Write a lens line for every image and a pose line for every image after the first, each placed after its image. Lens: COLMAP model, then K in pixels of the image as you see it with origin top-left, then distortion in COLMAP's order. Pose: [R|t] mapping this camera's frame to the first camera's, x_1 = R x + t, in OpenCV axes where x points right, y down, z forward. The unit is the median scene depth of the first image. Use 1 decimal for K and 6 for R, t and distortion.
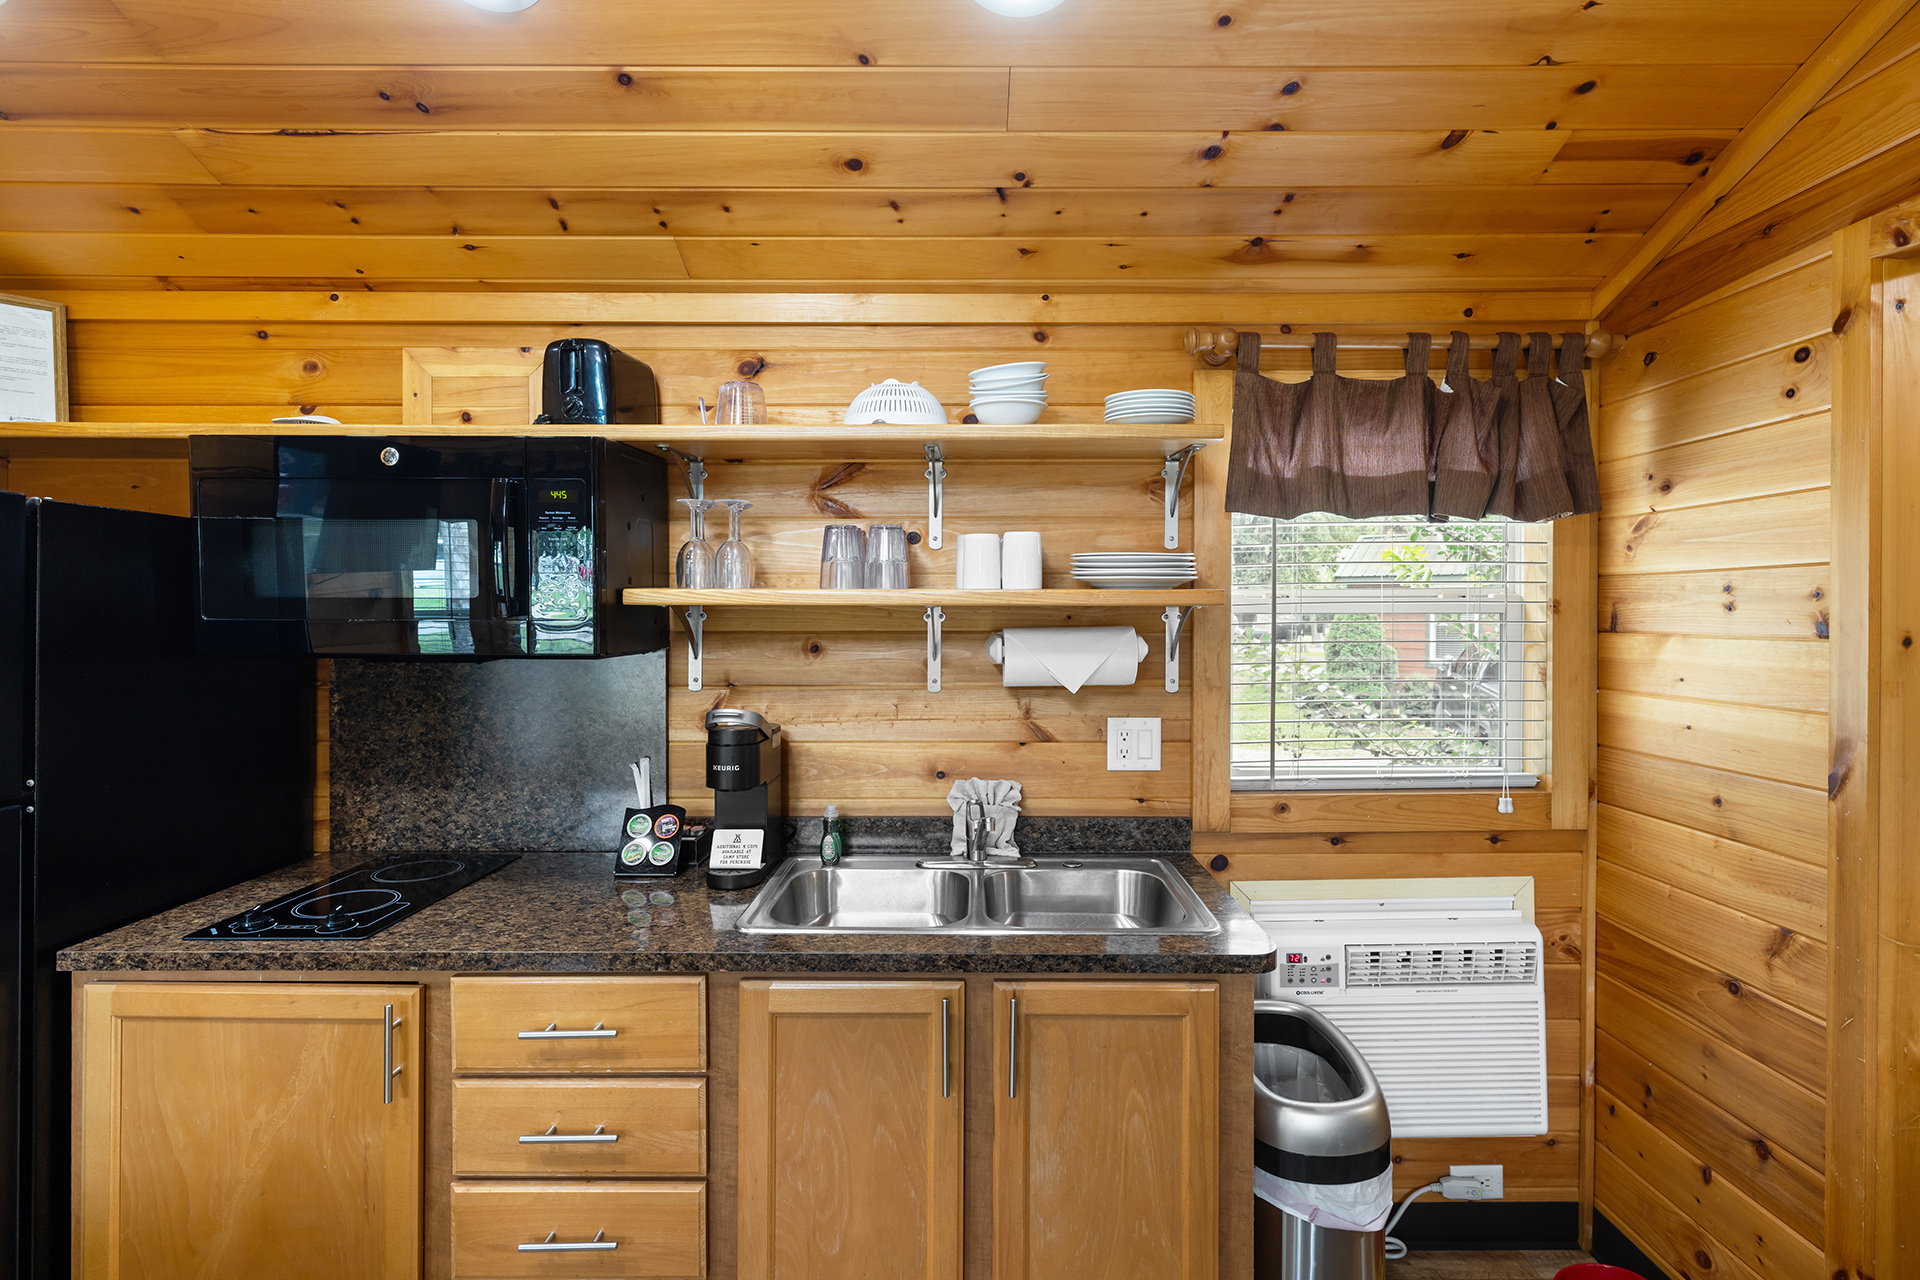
lens RADIAL K [[922.3, 0, 968.4], [0, 922.3, 615.1], [0, 0, 1]] dist [-0.007823, 0.004025]
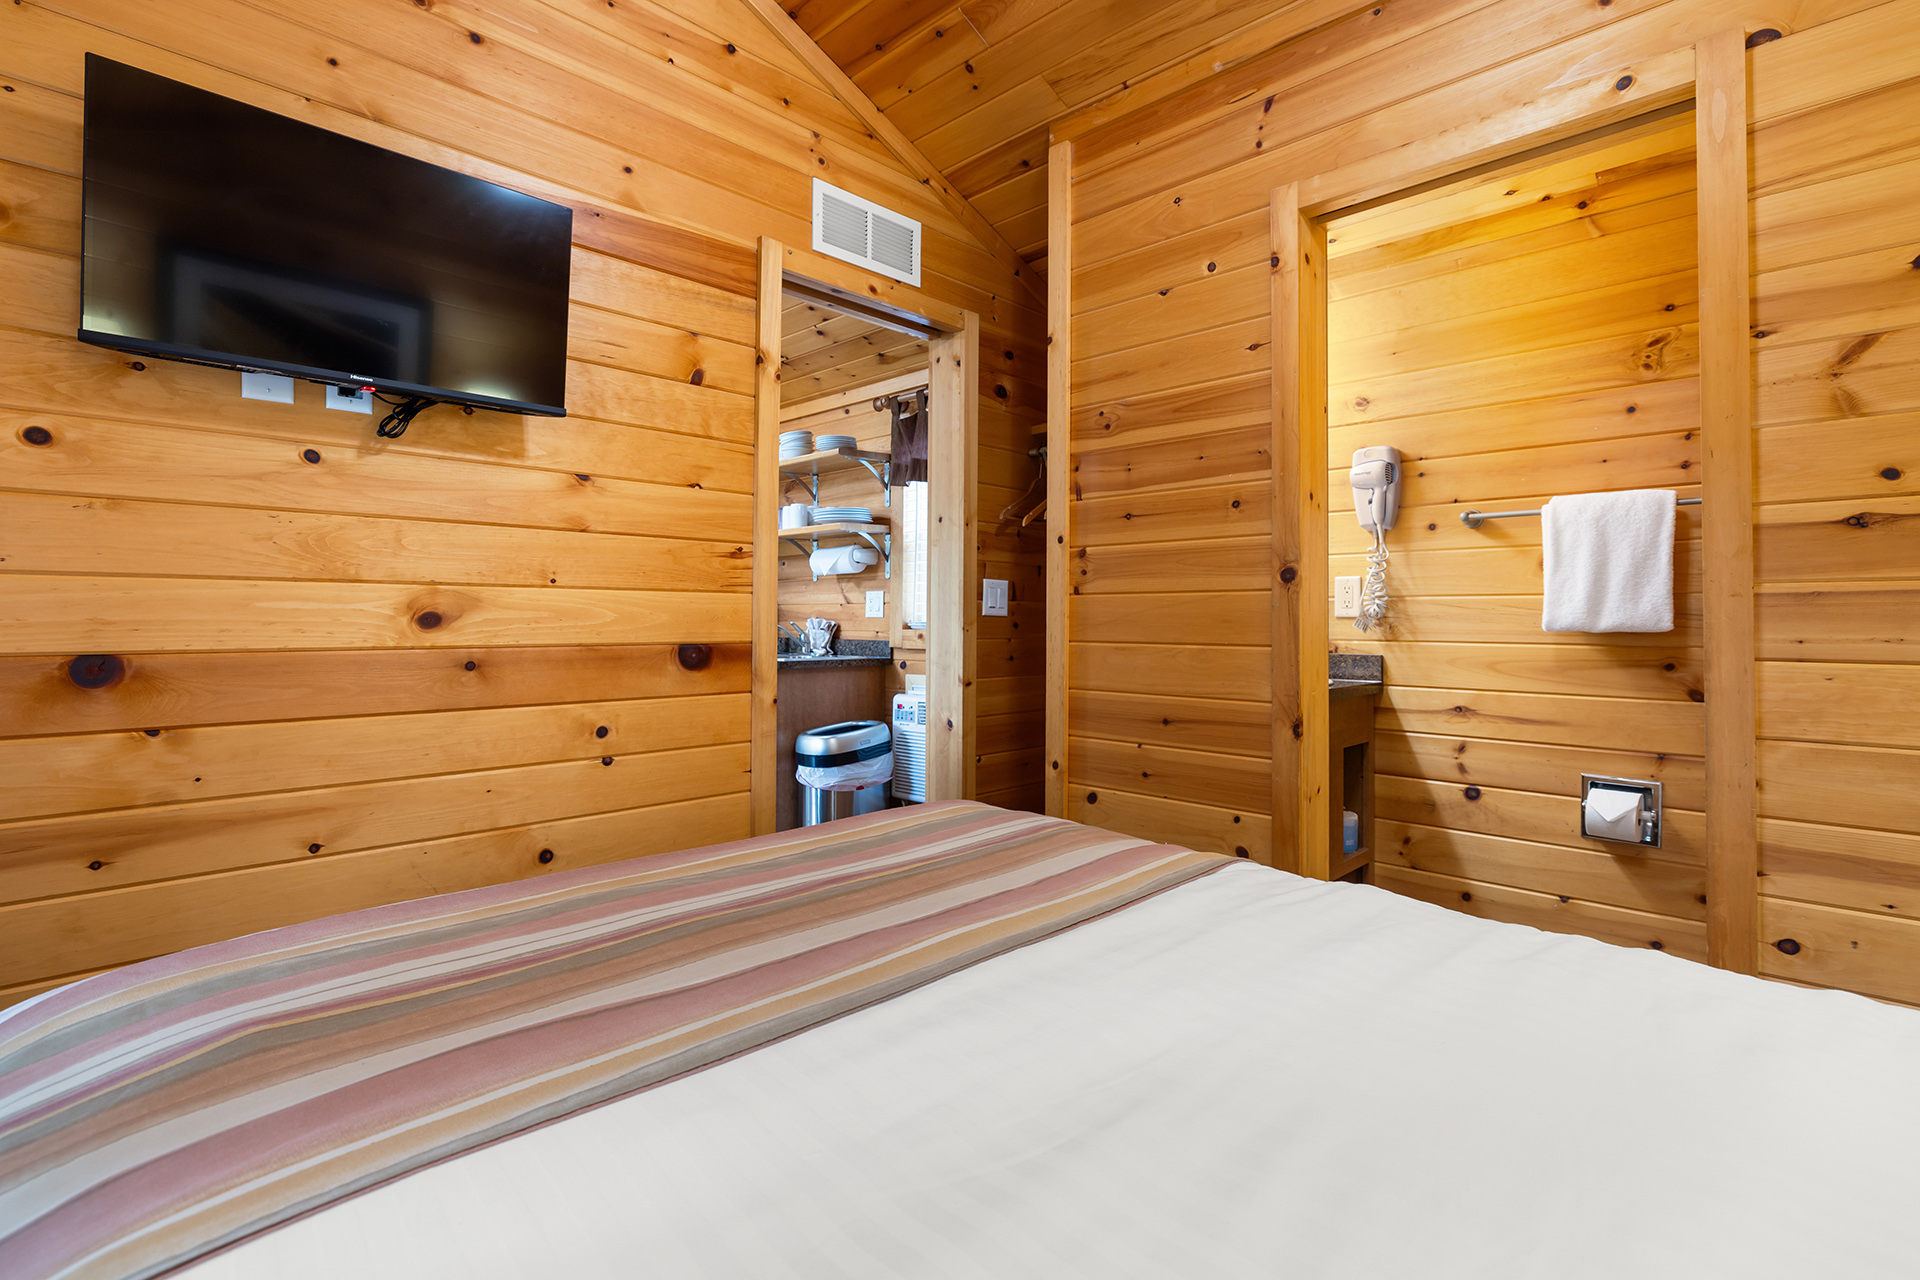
lens RADIAL K [[922.3, 0, 954.0], [0, 922.3, 628.1], [0, 0, 1]] dist [-0.007823, 0.004025]
pose [[0.707074, 0.004310, -0.707127, 1.873430], [-0.004690, 0.999988, 0.001406, 0.202776], [0.707124, 0.002322, 0.707085, -0.333881]]
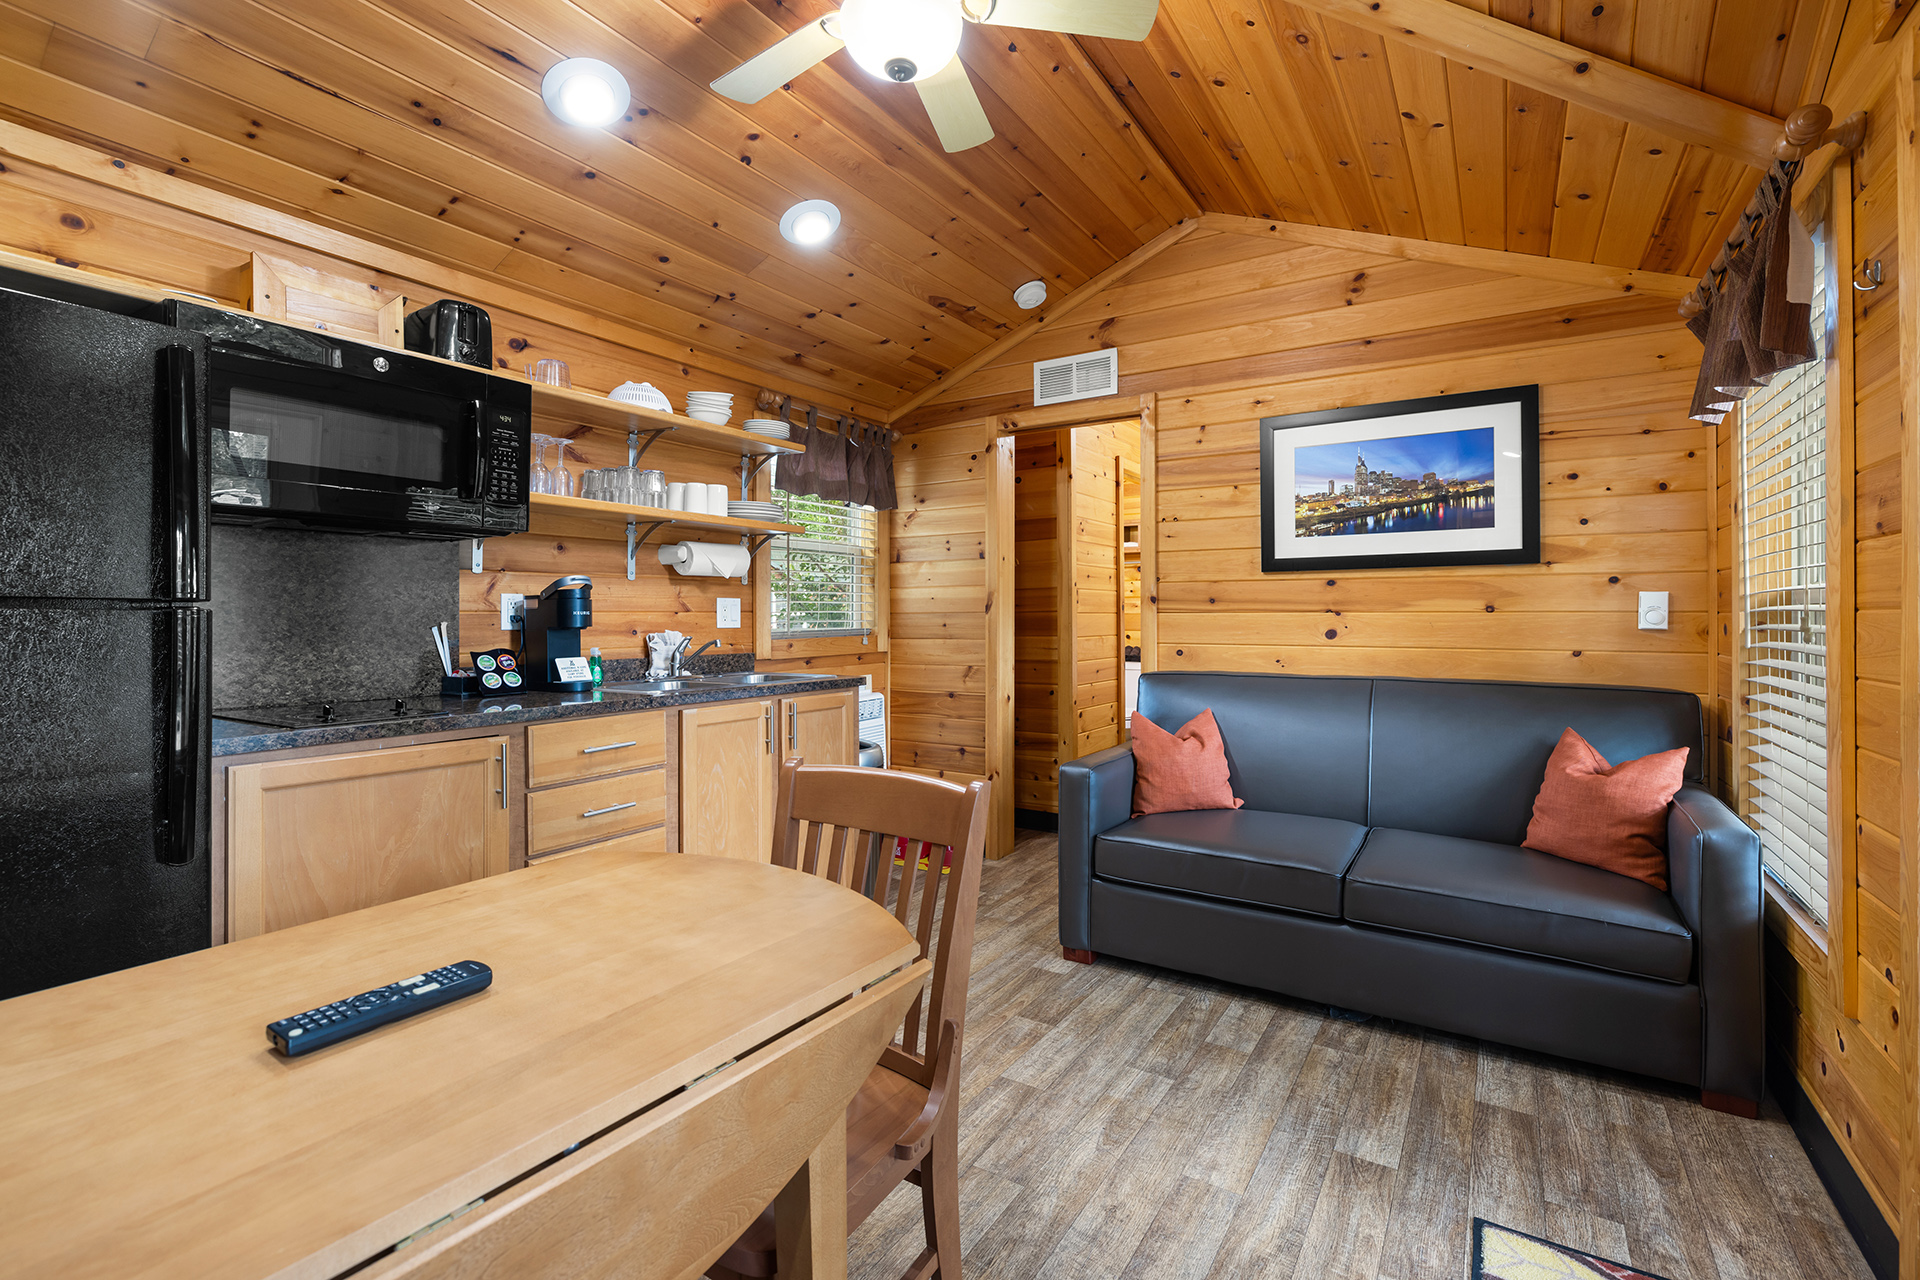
lens RADIAL K [[849.7, 0, 968.7], [0, 849.7, 619.3], [0, 0, 1]] dist [-0.001611, -0.000304]
pose [[0.534155, -0.005339, 0.845370, -1.037086], [0.006850, 0.999975, 0.001988, 0.163793], [-0.845359, 0.004729, 0.534178, -0.290331]]
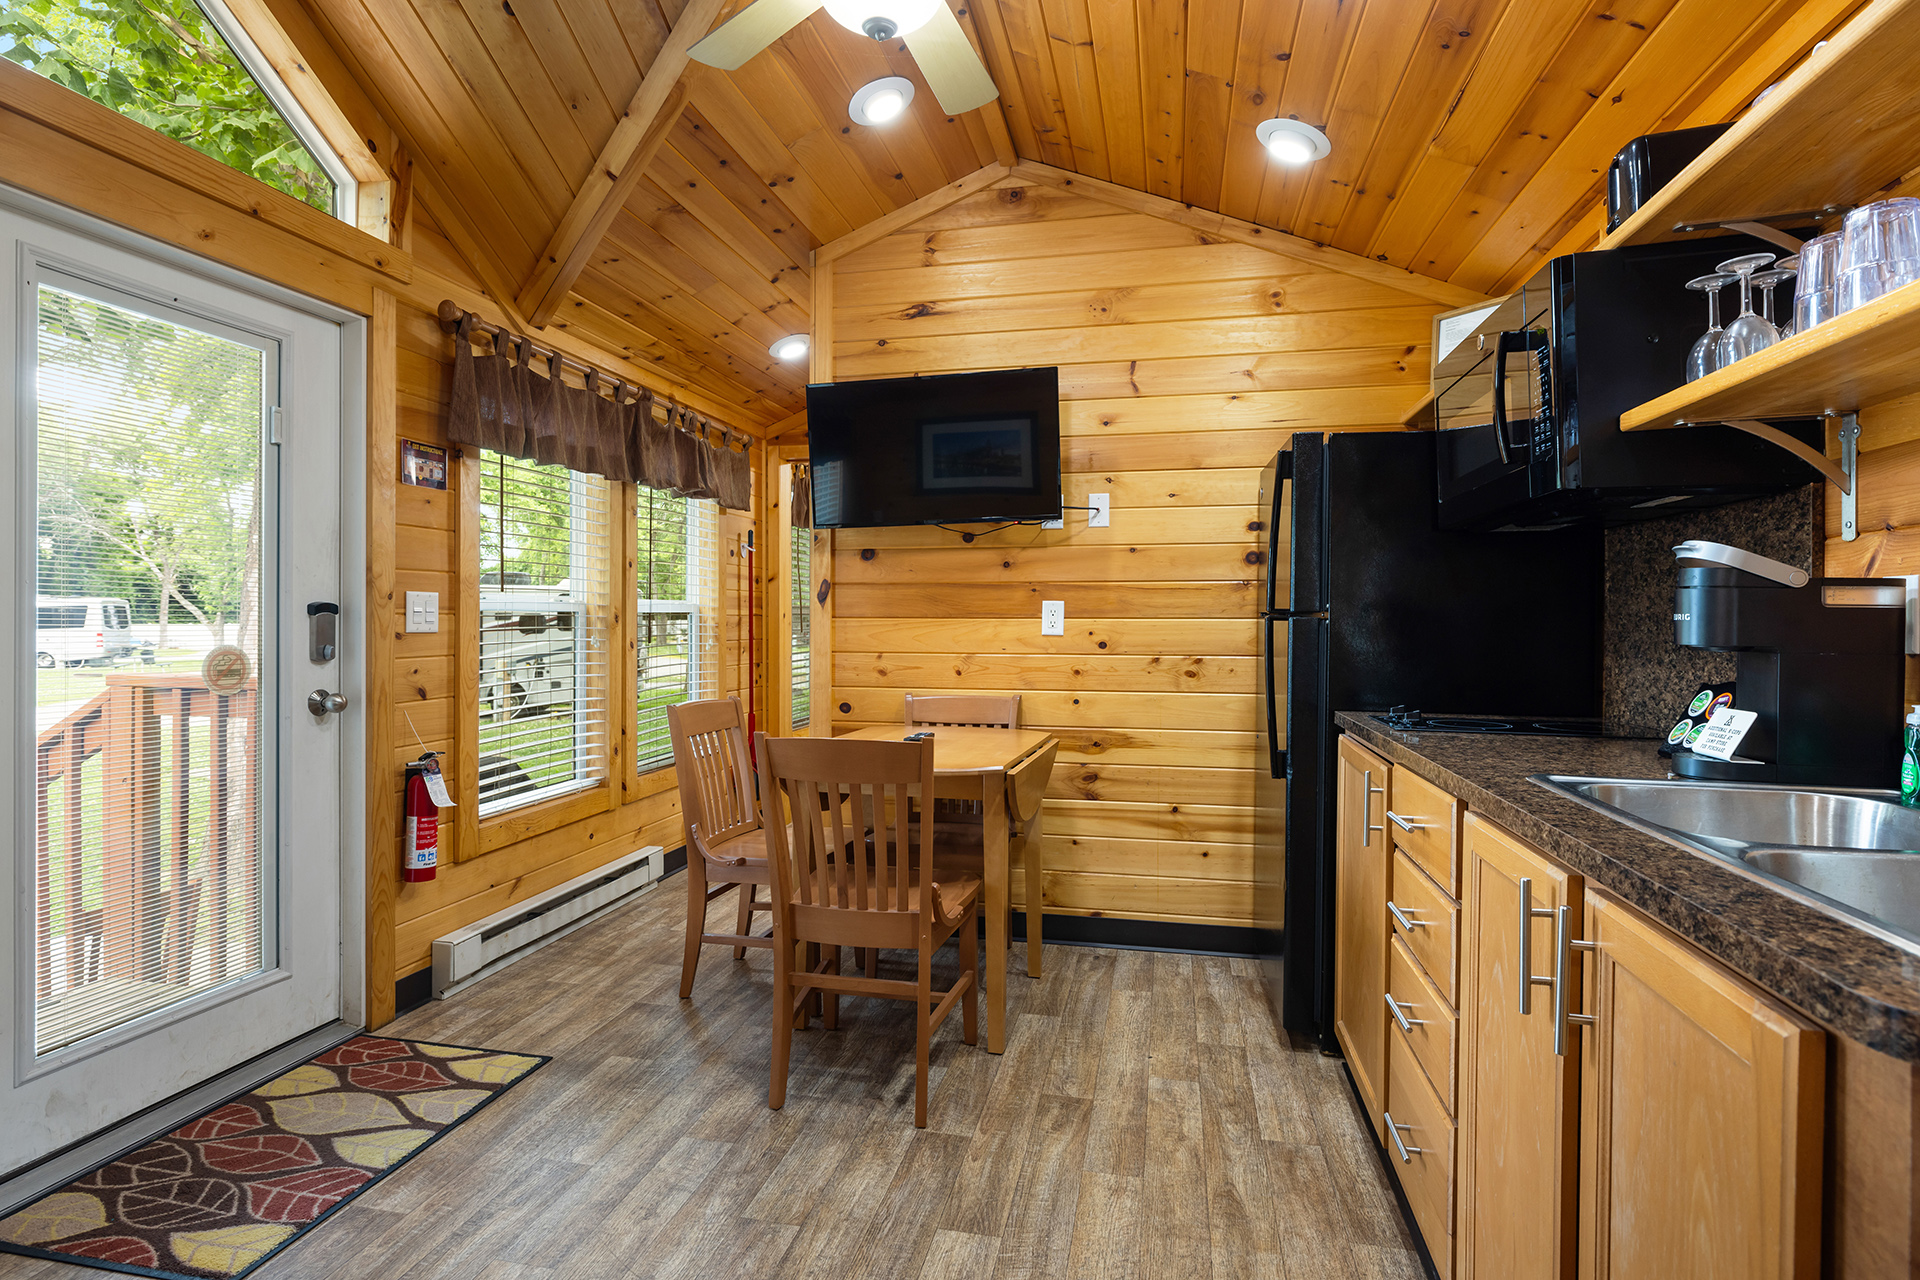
lens RADIAL K [[953.7, 0, 959.2], [0, 953.7, 629.1], [0, 0, 1]] dist [0.000665, -0.000139]
pose [[-0.214834, 0.004332, -0.976641, 0.598101], [-0.009920, 0.999929, 0.006617, 0.163074], [0.976600, 0.011110, -0.214776, 0.536541]]
